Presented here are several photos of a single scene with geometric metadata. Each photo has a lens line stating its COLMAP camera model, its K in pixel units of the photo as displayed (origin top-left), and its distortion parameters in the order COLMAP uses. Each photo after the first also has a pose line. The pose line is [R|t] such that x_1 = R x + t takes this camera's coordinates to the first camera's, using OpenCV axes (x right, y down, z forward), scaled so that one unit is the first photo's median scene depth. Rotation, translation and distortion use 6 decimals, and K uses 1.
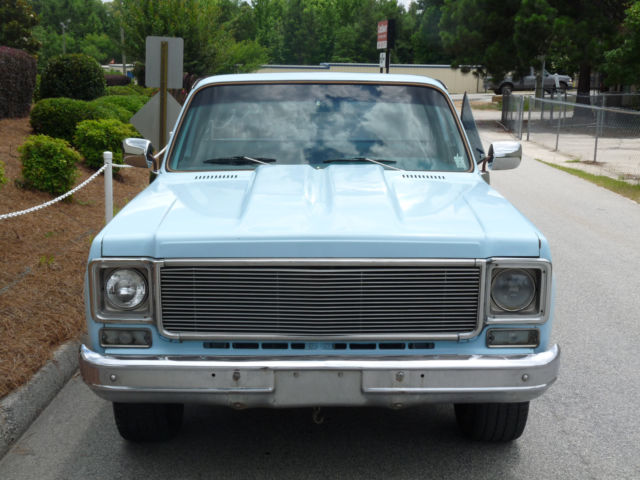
lens RADIAL K [[890.0, 0, 307.0], [0, 890.0, 242.5], [0, 0, 1]] dist [0.071046, 0.000000]
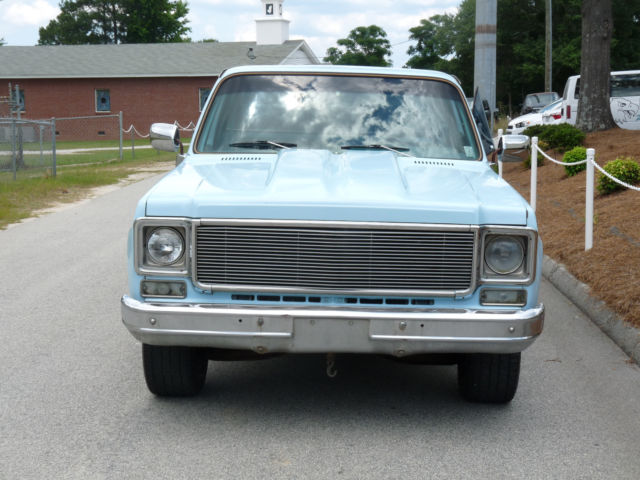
lens RADIAL K [[1047.8, 0, 324.3], [0, 1047.8, 238.2], [0, 0, 1]] dist [0.108639, 0.000000]
pose [[0.999735, 0.022991, 0.001053, -0.000677], [-0.022939, 0.999088, -0.036003, 0.064192], [-0.001880, 0.035969, 0.999351, -0.256402]]
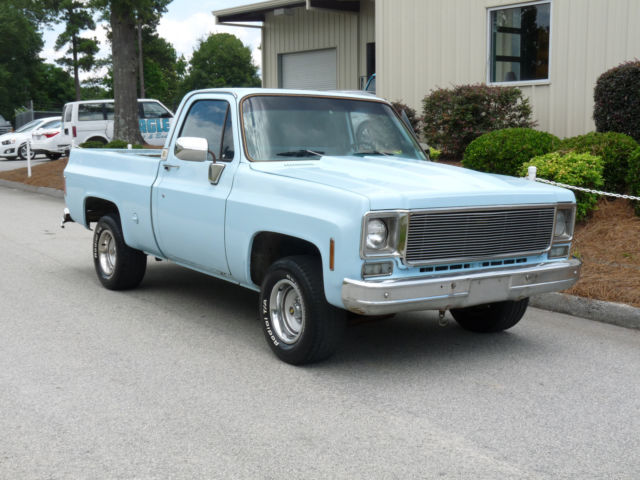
lens RADIAL K [[847.6, 0, 324.2], [0, 847.6, 243.5], [0, 0, 1]] dist [0.057853, 0.000000]
pose [[0.806734, -0.056107, 0.588245, -0.787275], [0.075766, 0.997087, -0.008805, 0.053939], [-0.586037, 0.051672, 0.808635, -0.021371]]
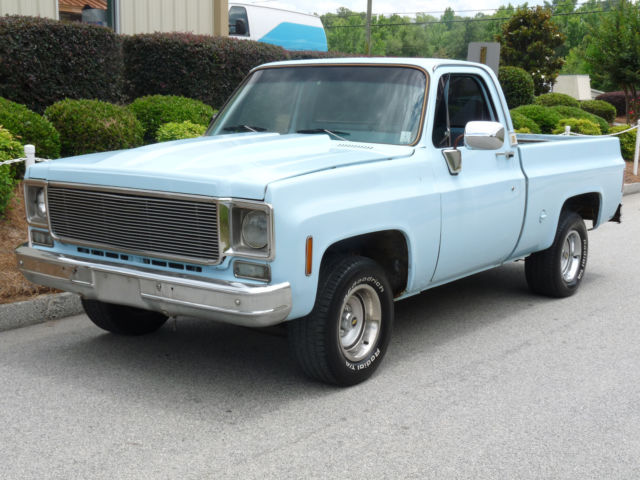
lens RADIAL K [[890.0, 0, 316.3], [0, 890.0, 243.9], [0, 0, 1]] dist [0.071046, 0.000000]
pose [[0.803959, 0.101913, -0.585887, 0.724587], [-0.116076, 0.993149, 0.013474, 0.035221], [0.583246, 0.057175, 0.810281, 0.084425]]
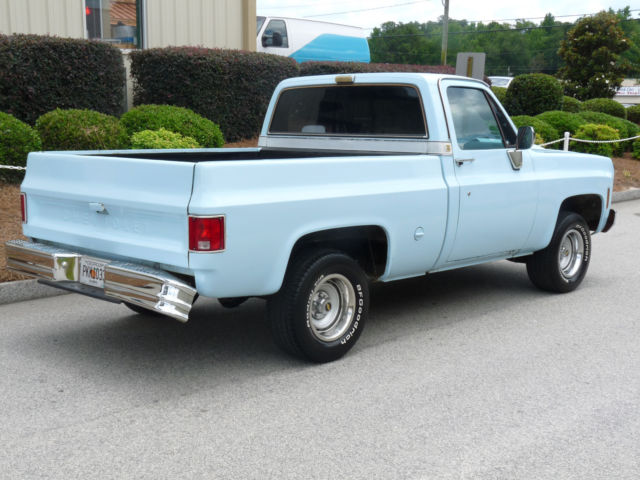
lens RADIAL K [[847.6, 0, 317.9], [0, 847.6, 243.5], [0, 0, 1]] dist [0.057853, 0.000000]
pose [[0.729046, 0.114265, -0.674860, 0.980986], [-0.128009, 0.991332, 0.029562, -0.004525], [0.672388, 0.064836, 0.737354, 0.241629]]
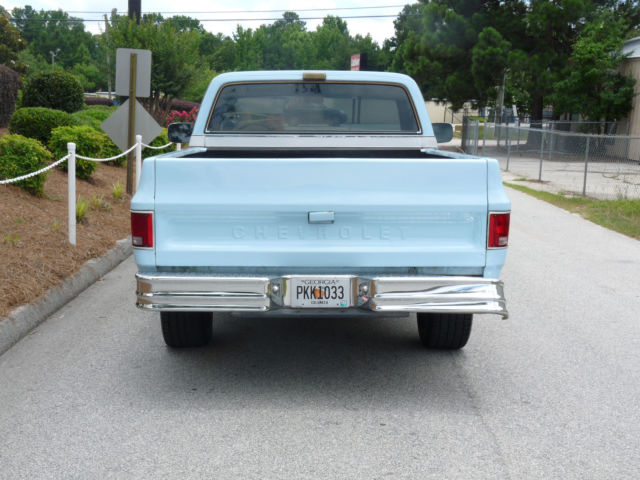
lens RADIAL K [[847.6, 0, 308.6], [0, 847.6, 249.7], [0, 0, 1]] dist [0.057853, 0.000000]
pose [[0.999539, 0.011940, 0.027925, 0.059042], [-0.011402, 0.999748, -0.019351, 0.068153], [-0.028149, 0.019024, 0.999423, -0.071235]]
